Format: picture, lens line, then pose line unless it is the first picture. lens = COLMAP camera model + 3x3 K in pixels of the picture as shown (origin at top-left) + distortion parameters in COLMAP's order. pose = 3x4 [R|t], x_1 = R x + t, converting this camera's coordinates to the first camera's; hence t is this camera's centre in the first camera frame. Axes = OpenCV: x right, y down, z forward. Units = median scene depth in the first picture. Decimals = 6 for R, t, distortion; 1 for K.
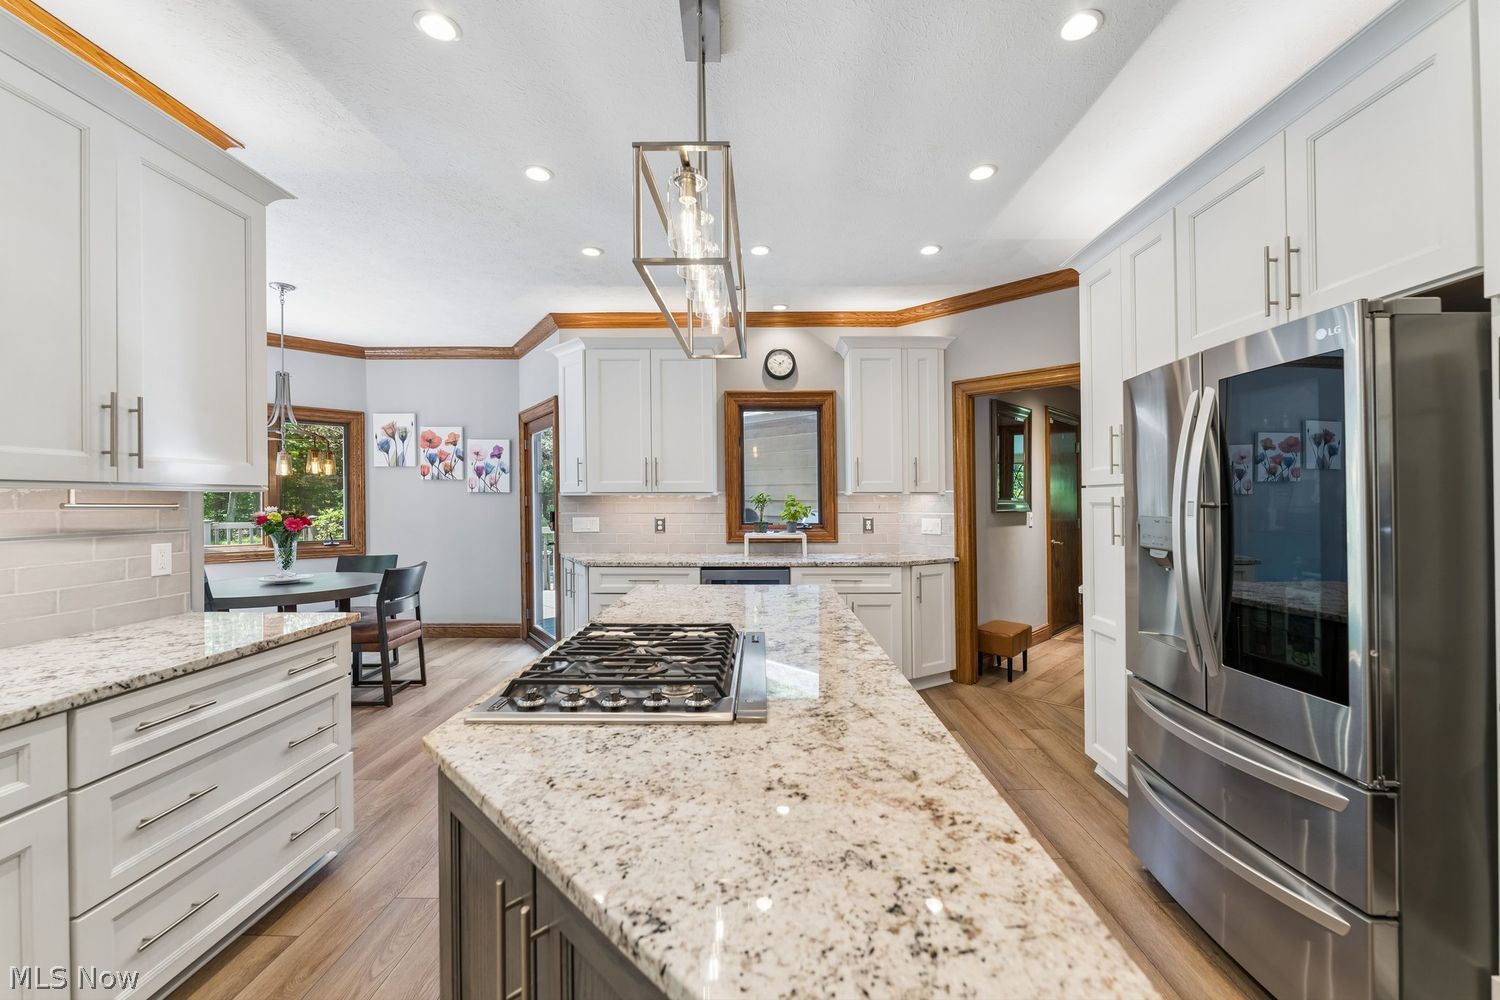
lens RADIAL K [[602.3, 0, 751.7], [0, 602.3, 487.1], [0, 0, 1]] dist [-0.001984, -0.000074]
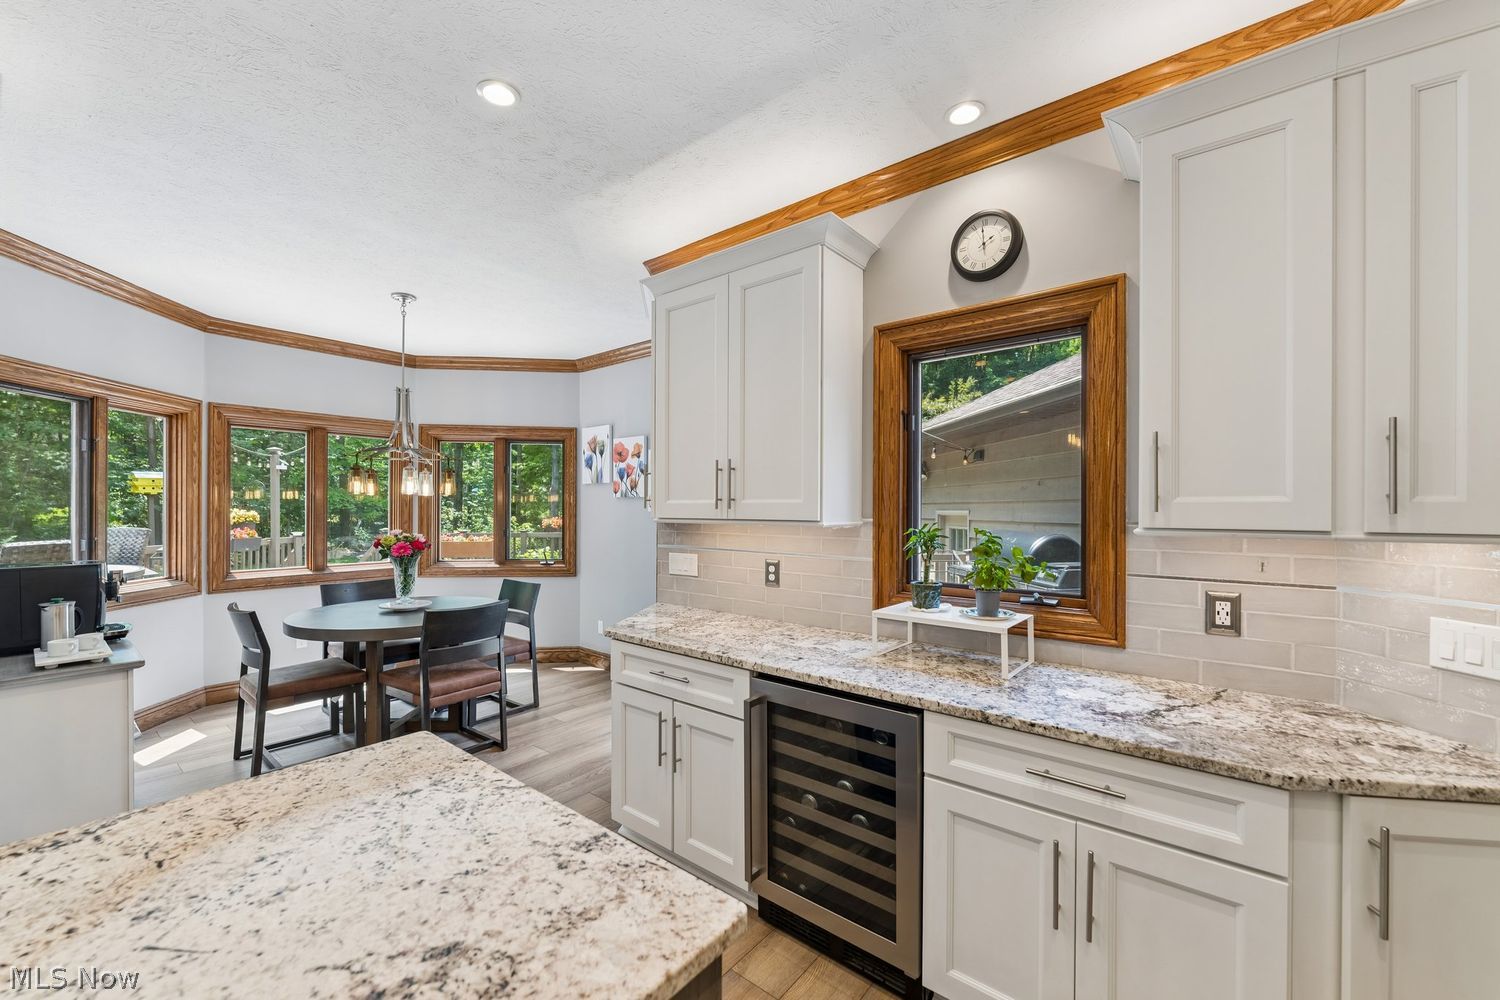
lens RADIAL K [[602.3, 0, 722.5], [0, 602.3, 510.2], [0, 0, 1]] dist [-0.001984, -0.000074]
pose [[0.773800, 0.005753, -0.633404, 0.188448], [0.005552, 0.999859, 0.015864, -0.008654], [0.633406, -0.015792, 0.773659, 0.515178]]
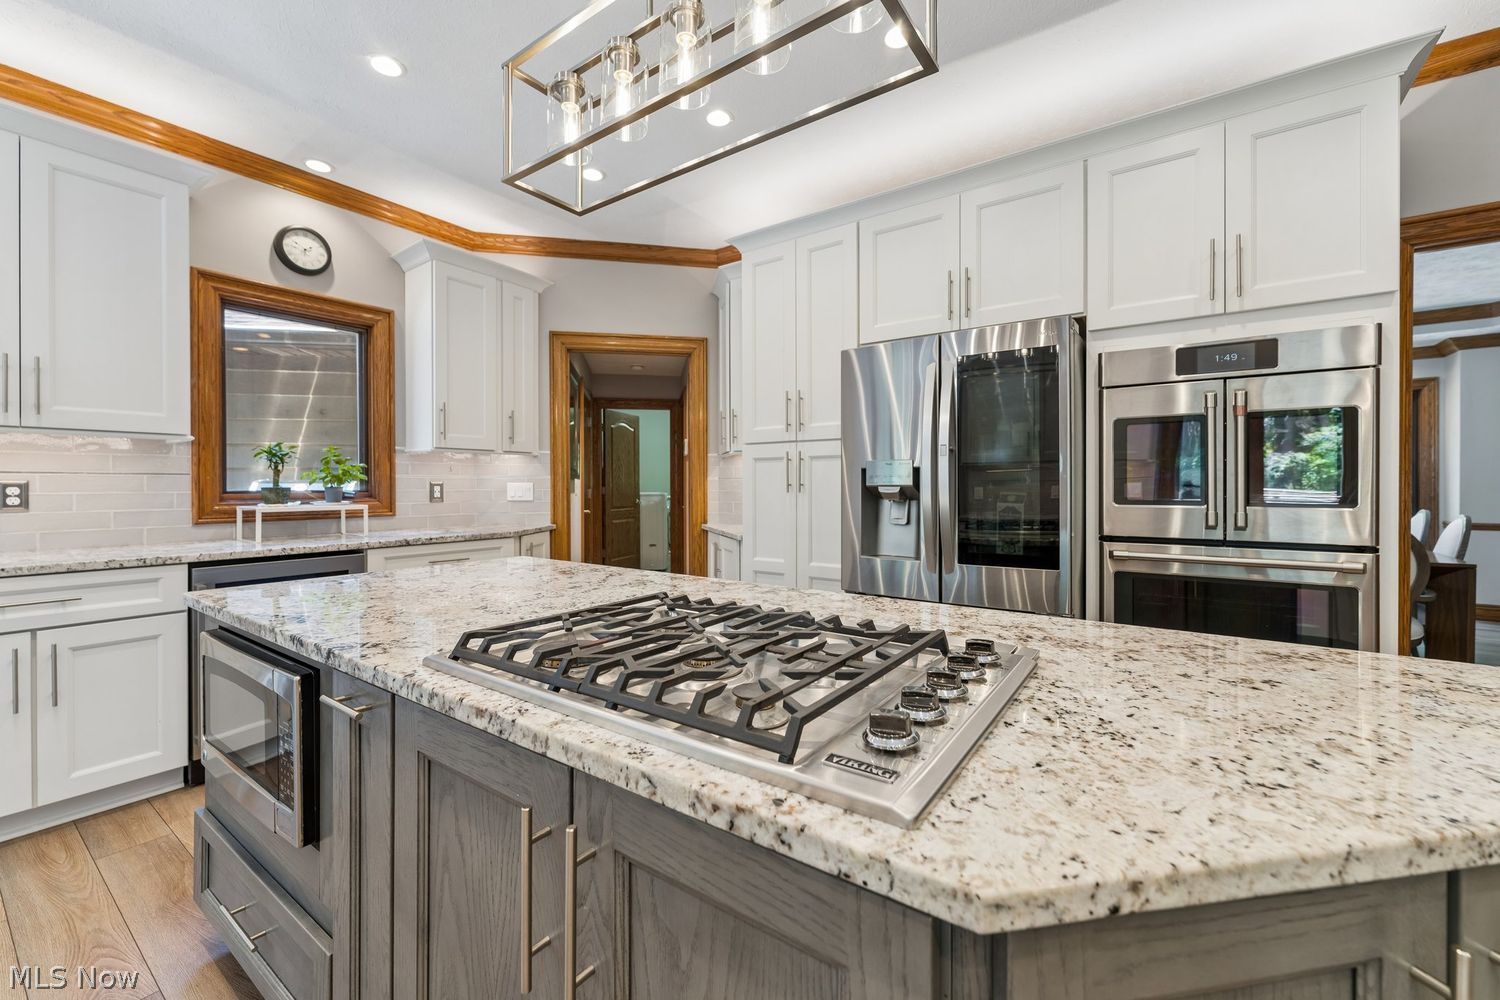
lens RADIAL K [[602.3, 0, 757.7], [0, 602.3, 477.3], [0, 0, 1]] dist [-0.001984, -0.000074]
pose [[0.564648, 0.013206, 0.825226, -0.216585], [-0.018368, 0.999825, -0.003432, 0.038701], [-0.825127, -0.013220, 0.564792, 0.211876]]
